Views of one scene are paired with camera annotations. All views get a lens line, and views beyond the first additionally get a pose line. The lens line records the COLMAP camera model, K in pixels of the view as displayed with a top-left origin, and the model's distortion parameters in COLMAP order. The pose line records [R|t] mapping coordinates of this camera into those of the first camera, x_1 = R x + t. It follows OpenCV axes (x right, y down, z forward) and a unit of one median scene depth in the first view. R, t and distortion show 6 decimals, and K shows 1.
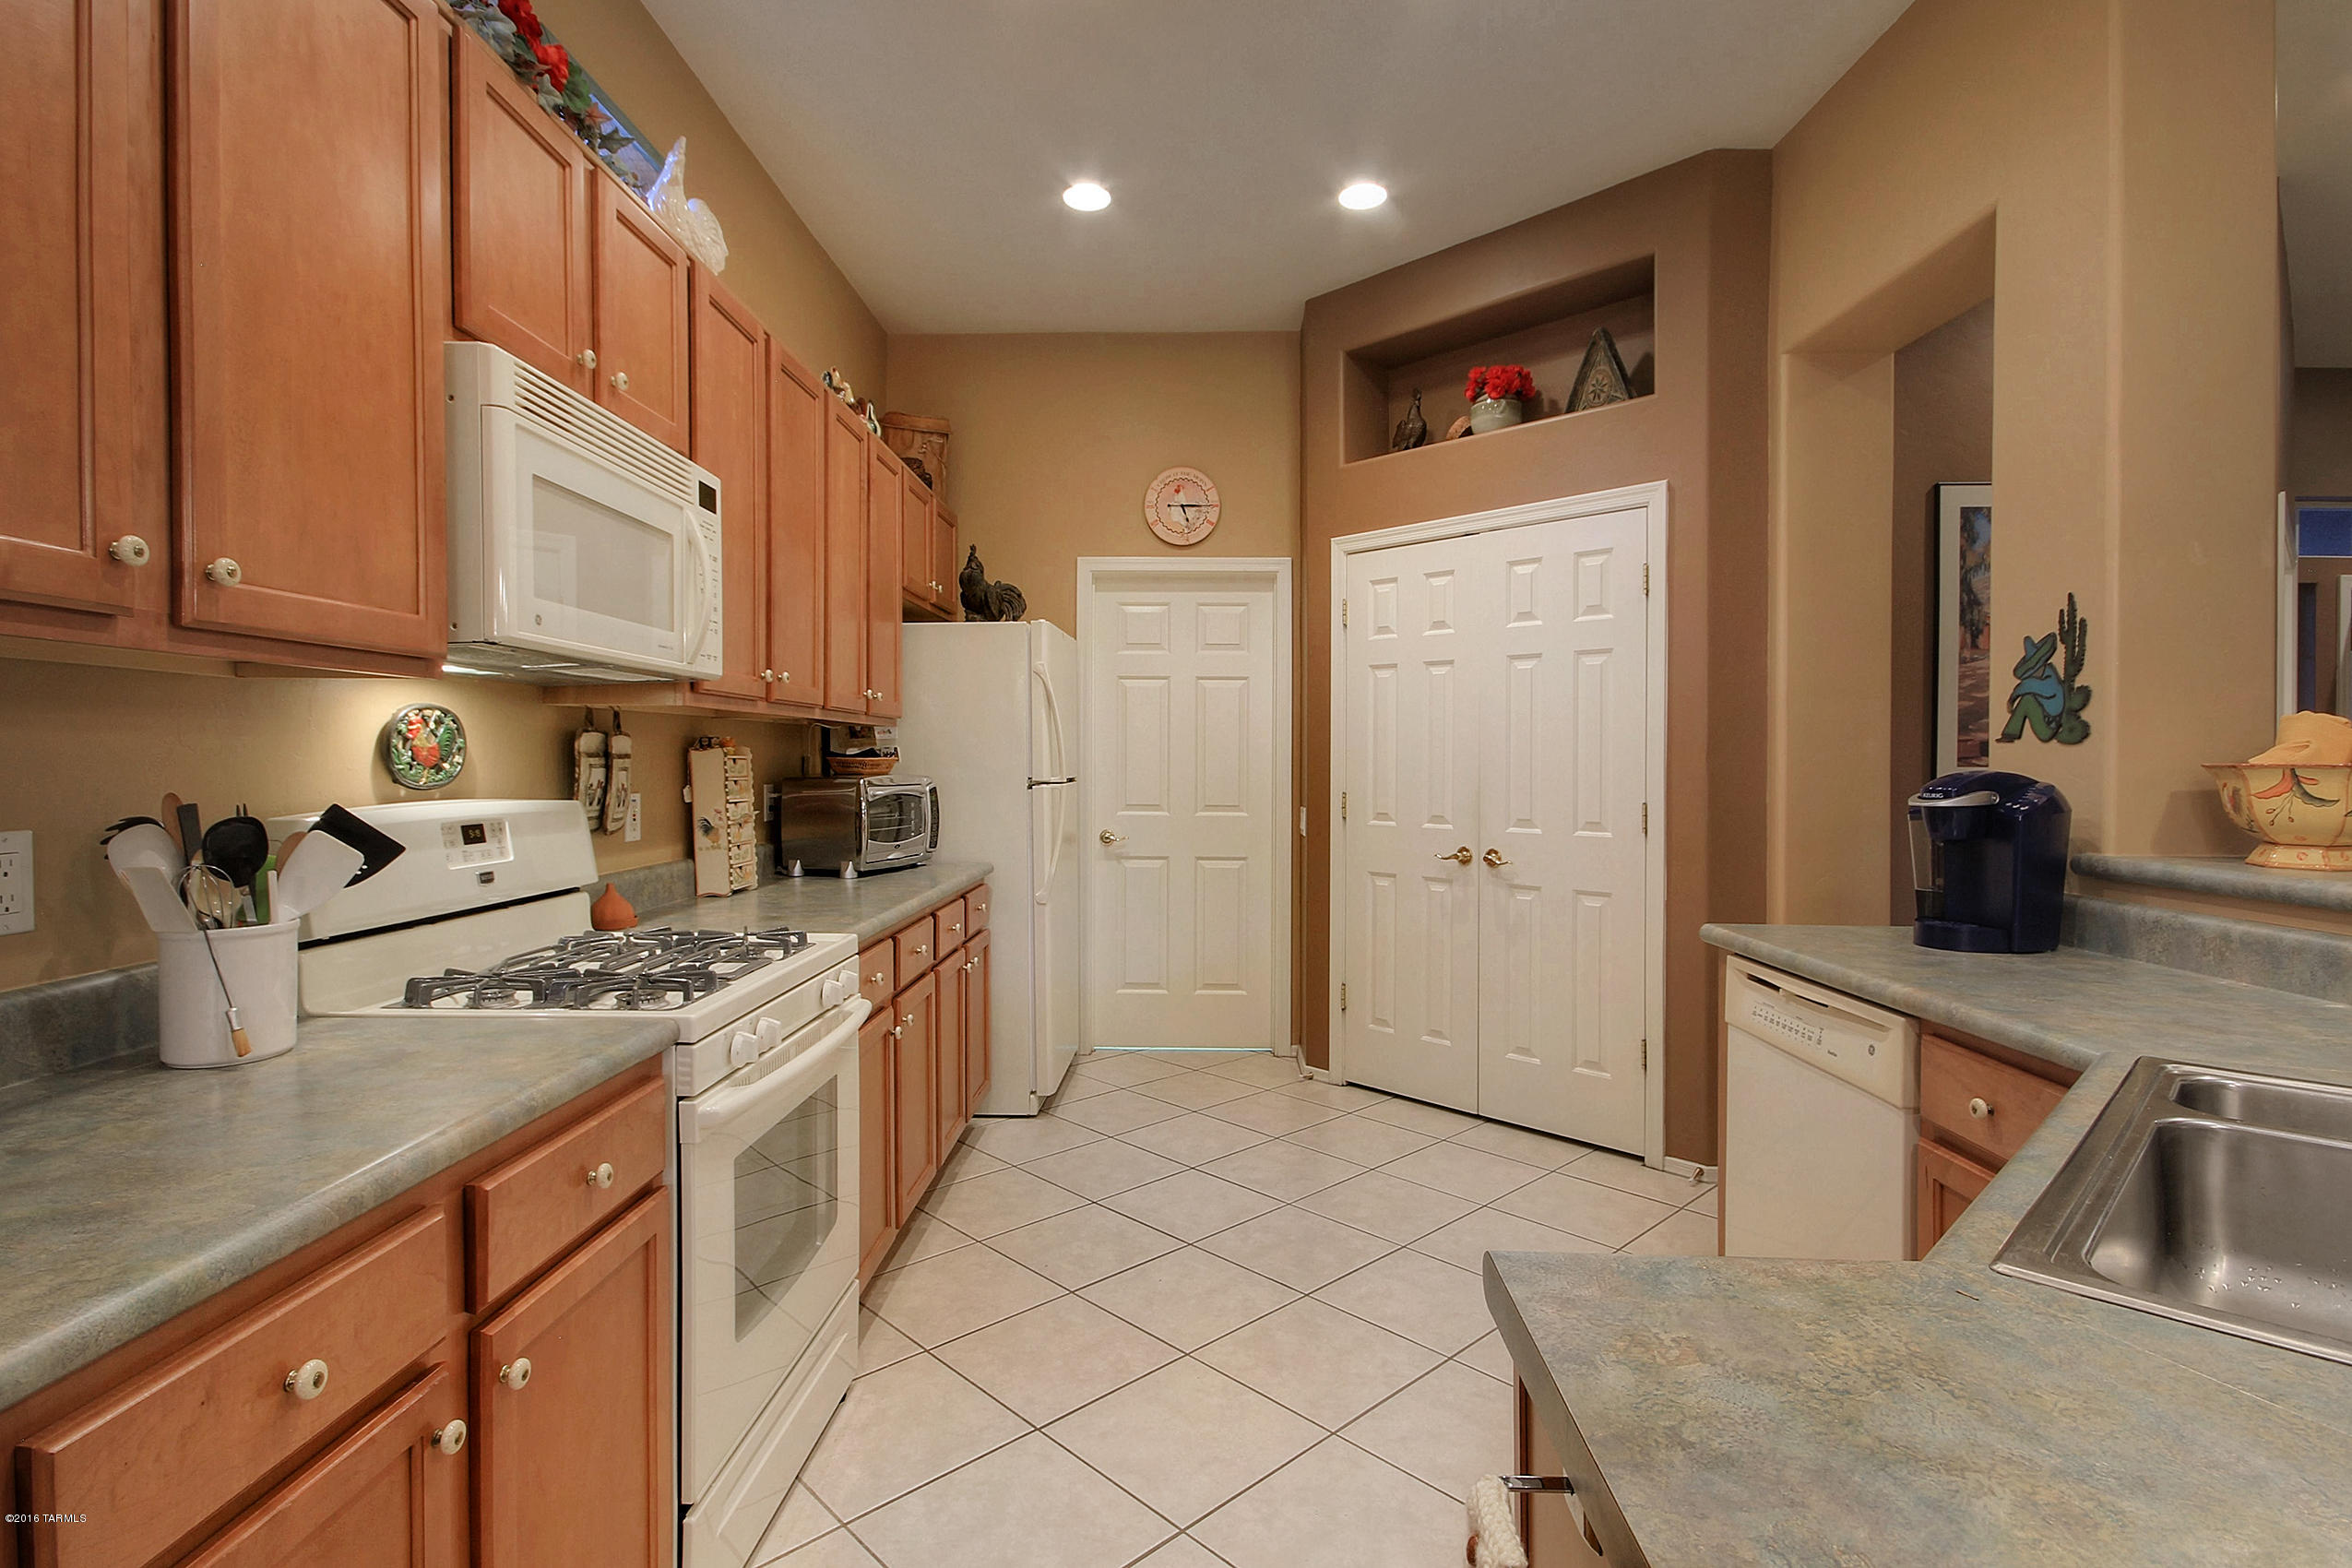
lens RADIAL K [[1097.7, 0, 1167.4], [0, 1097.7, 782.2], [0, 0, 1]] dist [-0.002152, -0.000083]
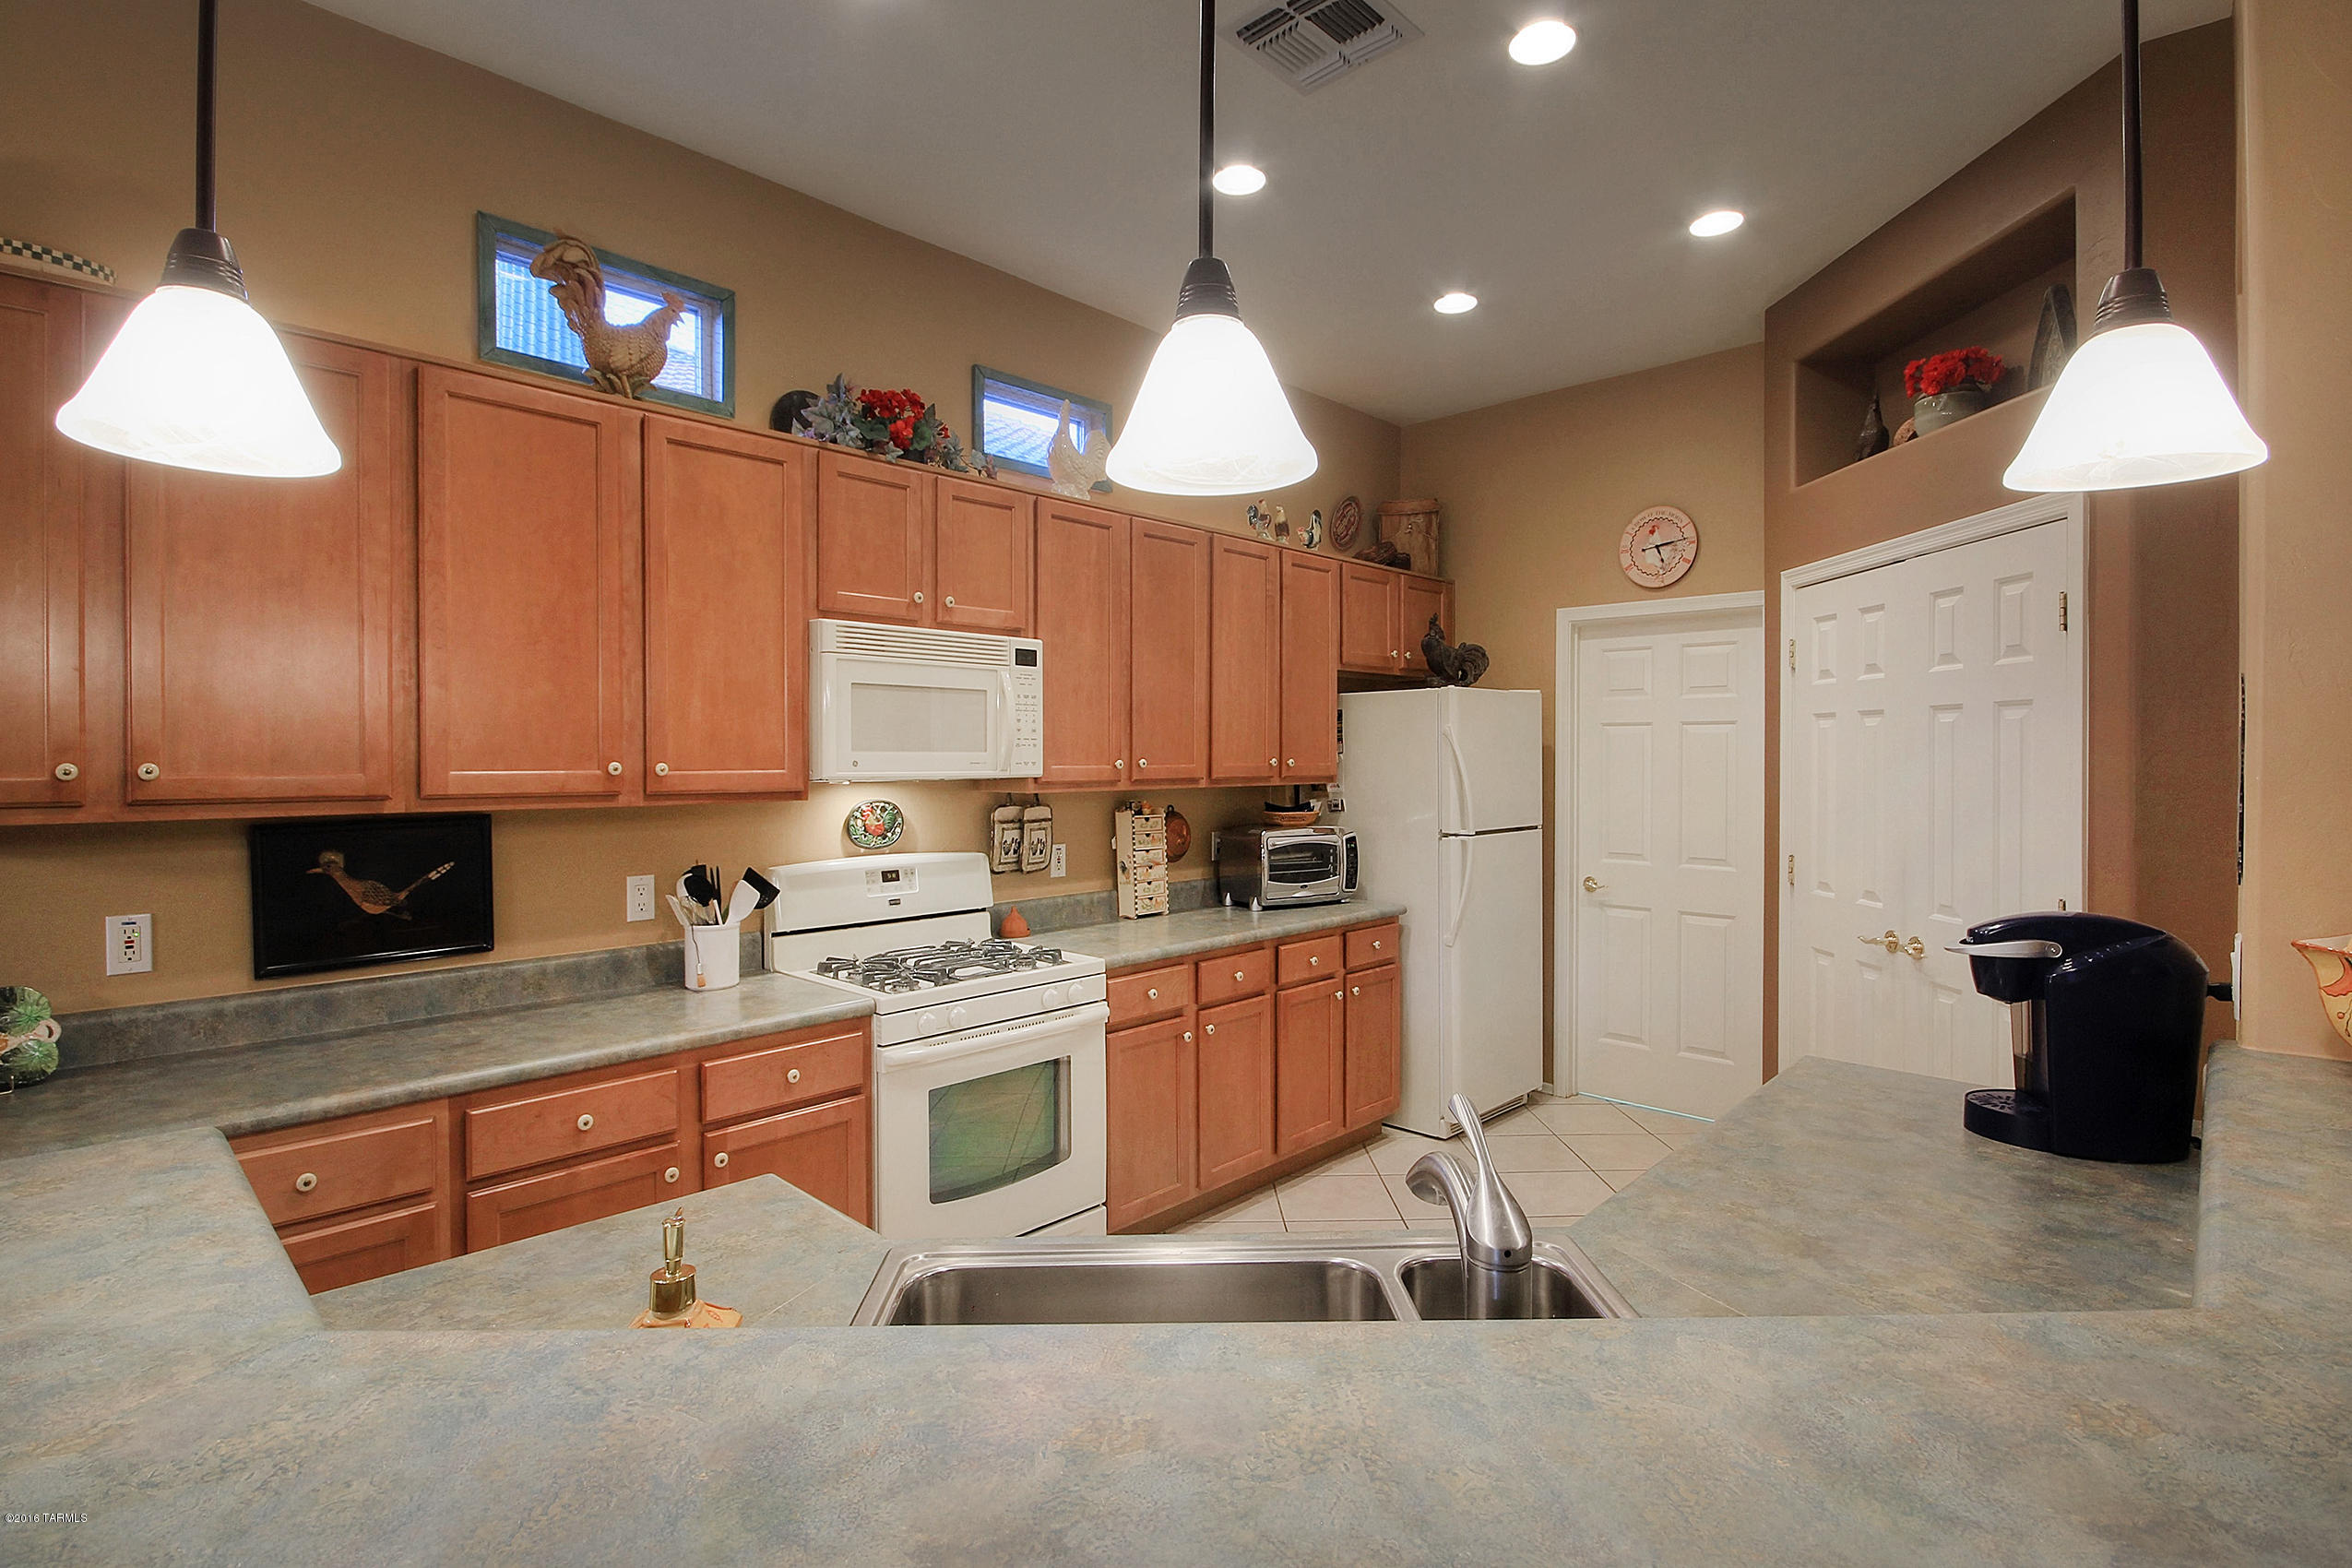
lens RADIAL K [[1097.7, 0, 1195.2], [0, 1097.7, 775.1], [0, 0, 1]] dist [-0.002152, -0.000083]
pose [[0.755053, 0.002683, -0.655659, 0.512358], [-0.008633, 0.999946, -0.005850, -0.063063], [0.655607, 0.010077, 0.755035, 0.011359]]
